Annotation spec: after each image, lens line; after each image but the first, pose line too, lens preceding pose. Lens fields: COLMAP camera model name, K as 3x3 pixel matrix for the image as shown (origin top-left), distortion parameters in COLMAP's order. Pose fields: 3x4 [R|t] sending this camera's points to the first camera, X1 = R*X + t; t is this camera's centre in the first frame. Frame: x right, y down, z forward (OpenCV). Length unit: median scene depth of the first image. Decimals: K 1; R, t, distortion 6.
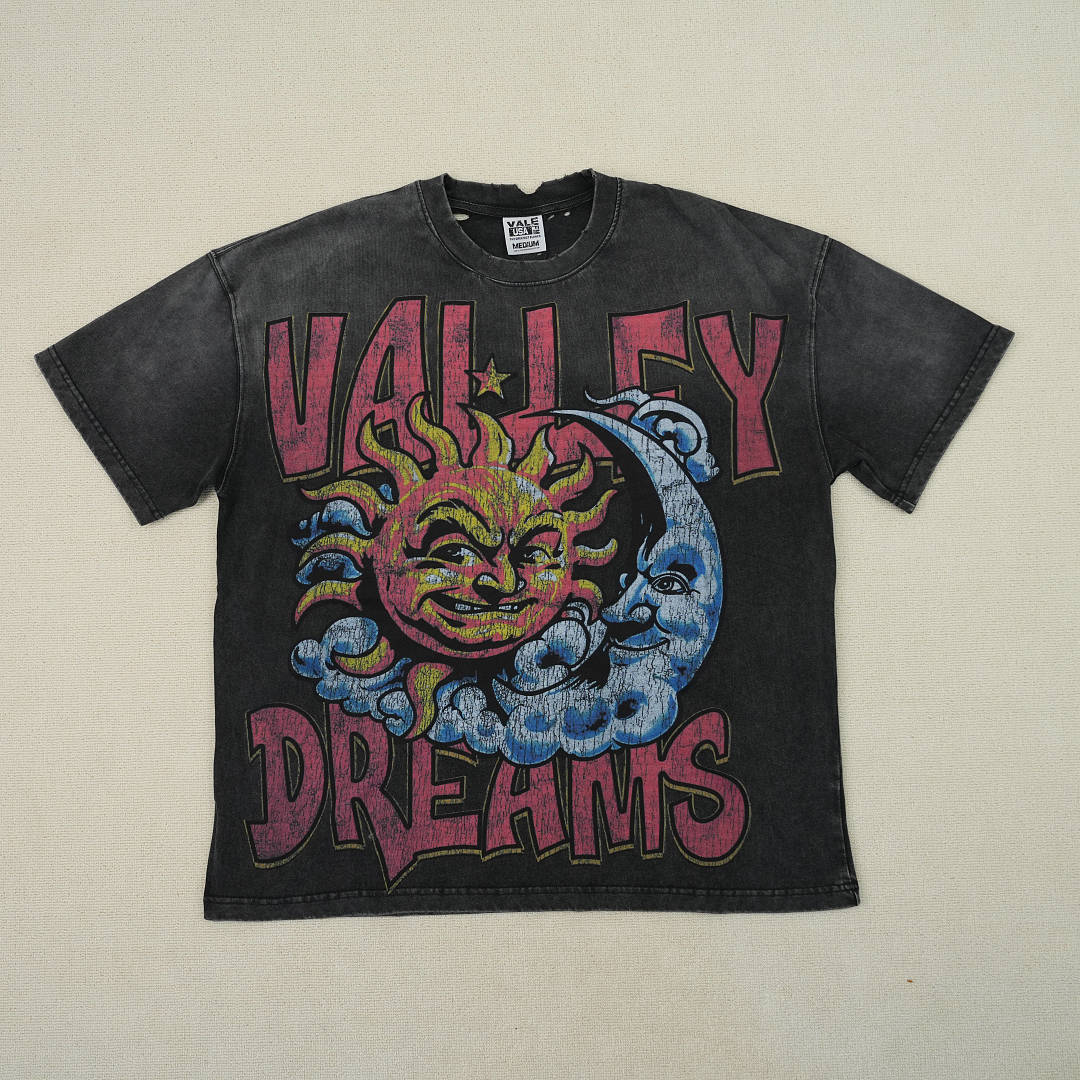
lens RADIAL K [[1102.4, 0, 539.3], [0, 1102.4, 539.5], [0, 0, 1]] dist [-0.002677, 0.000000]
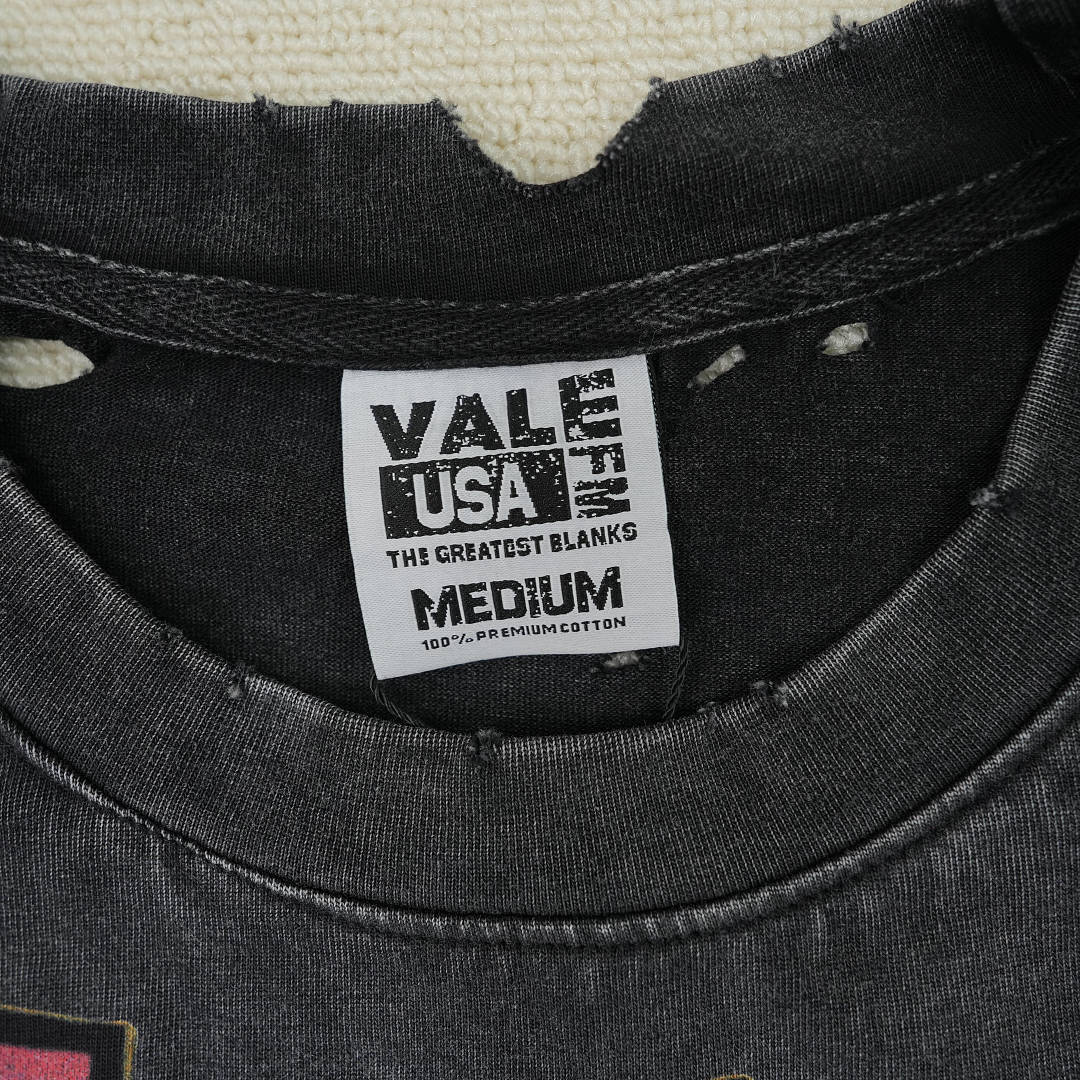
lens RADIAL K [[1102.4, 0, 539.1], [0, 1102.4, 539.6], [0, 0, 1]] dist [-0.002677, 0.000000]
pose [[0.998591, 0.009360, -0.052244, -0.003341], [-0.004834, 0.996276, 0.086087, -0.290870], [0.052855, -0.085713, 0.994917, 0.893760]]
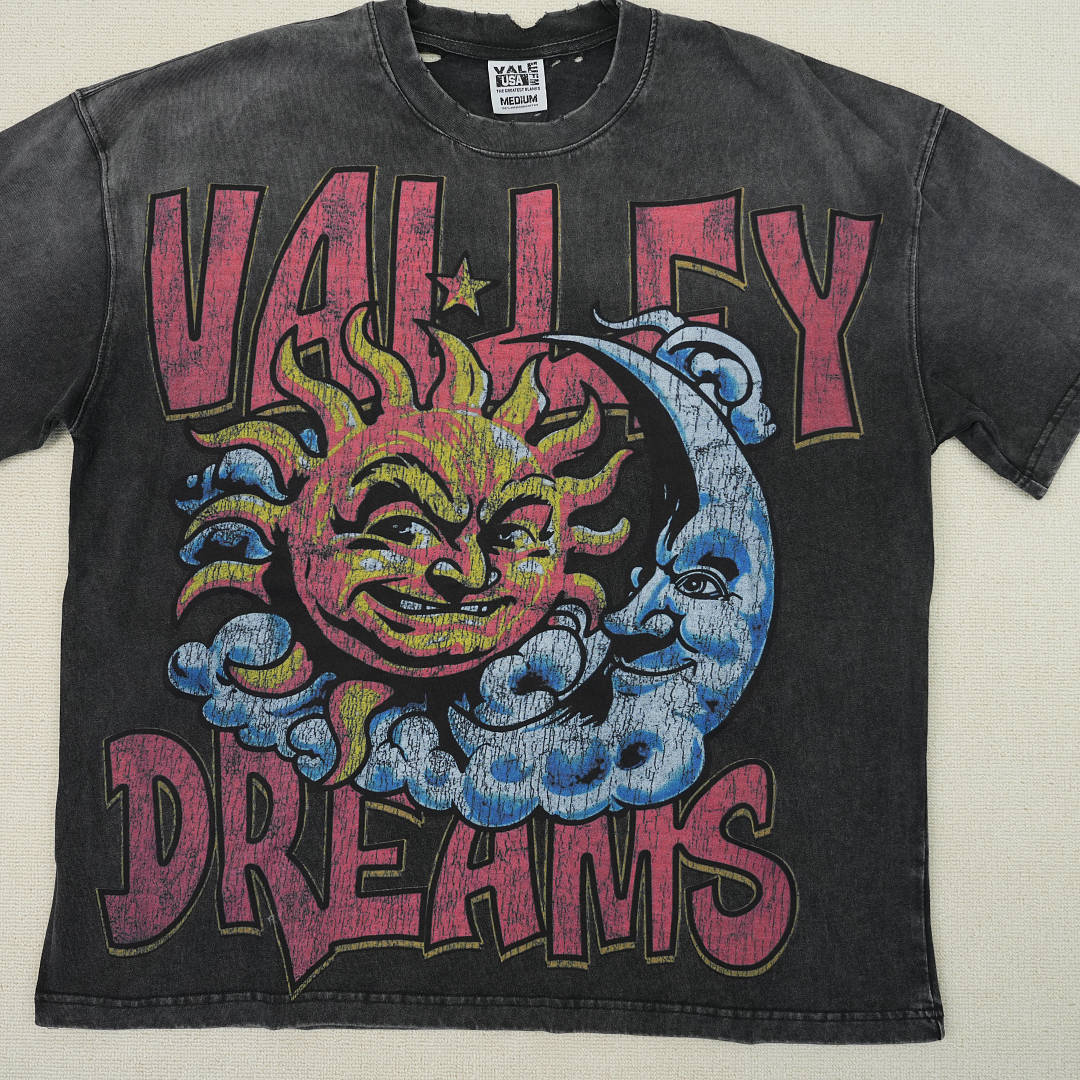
lens RADIAL K [[1102.4, 0, 538.6], [0, 1102.4, 542.6], [0, 0, 1]] dist [-0.002677, 0.000000]
pose [[0.999188, 0.039501, 0.007909, 0.006312], [-0.039794, 0.998362, 0.041109, -0.011984], [-0.006272, -0.041390, 0.999123, 0.282380]]
